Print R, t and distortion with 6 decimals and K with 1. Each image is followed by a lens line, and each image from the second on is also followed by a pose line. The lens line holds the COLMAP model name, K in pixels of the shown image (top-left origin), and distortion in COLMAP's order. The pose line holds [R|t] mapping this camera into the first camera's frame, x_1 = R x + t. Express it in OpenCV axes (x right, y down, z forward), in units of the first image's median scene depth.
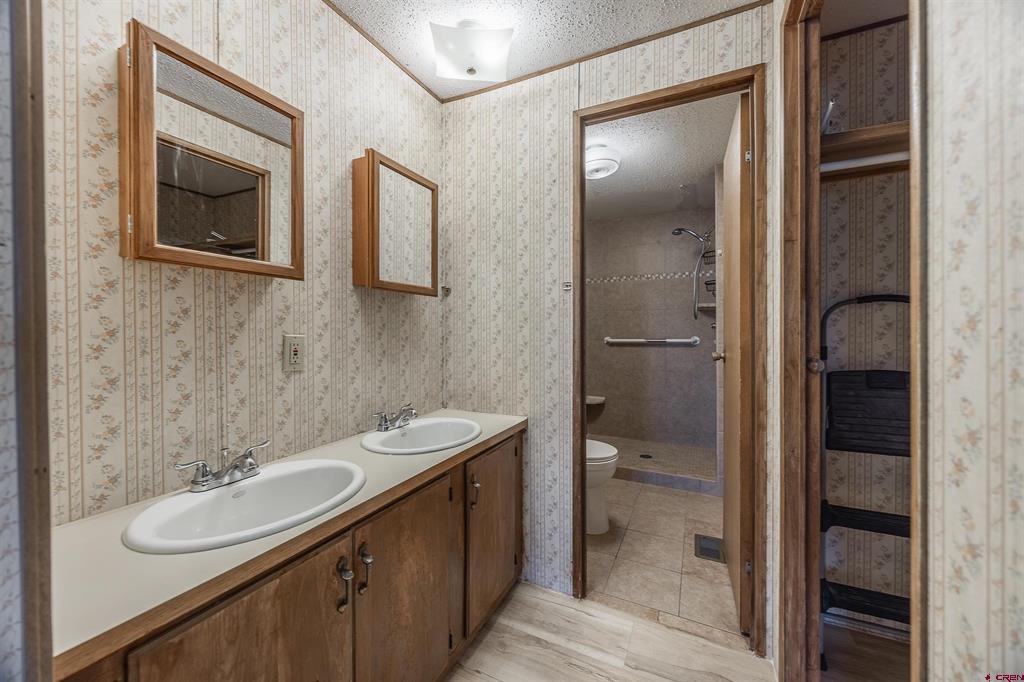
lens RADIAL K [[388.7, 0, 514.6], [0, 388.7, 338.3], [0, 0, 1]] dist [-0.008079, 0.000997]
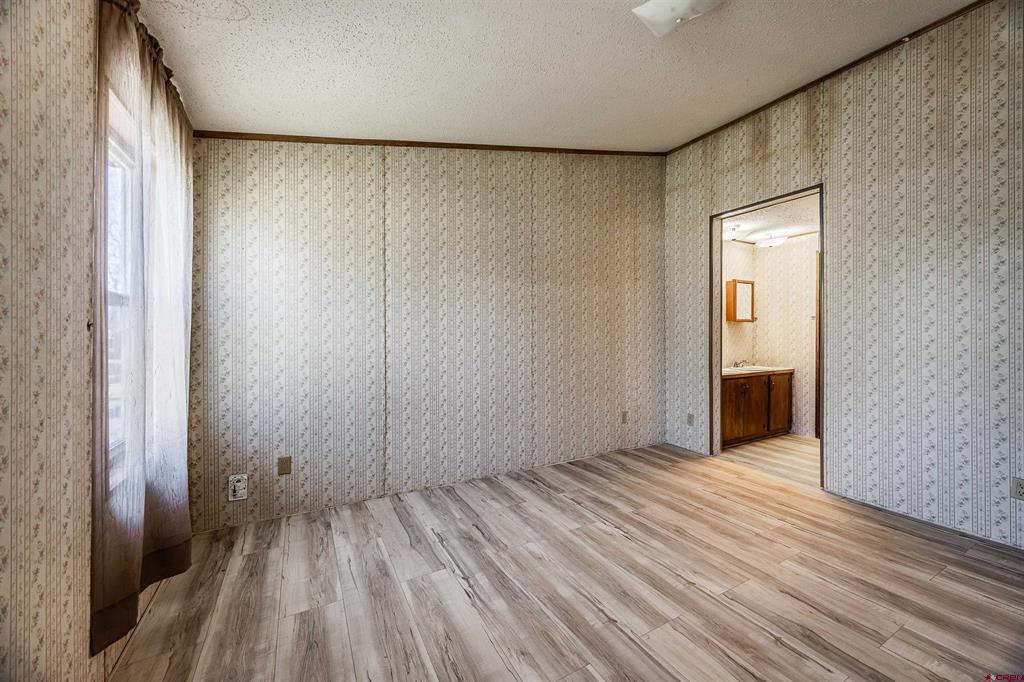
lens RADIAL K [[388.7, 0, 510.1], [0, 388.7, 340.2], [0, 0, 1]] dist [-0.008079, 0.000997]
pose [[0.809032, 0.004678, -0.587746, 0.018613], [-0.009978, 0.999934, -0.005777, 0.055936], [0.587680, 0.010539, 0.809025, -2.431735]]
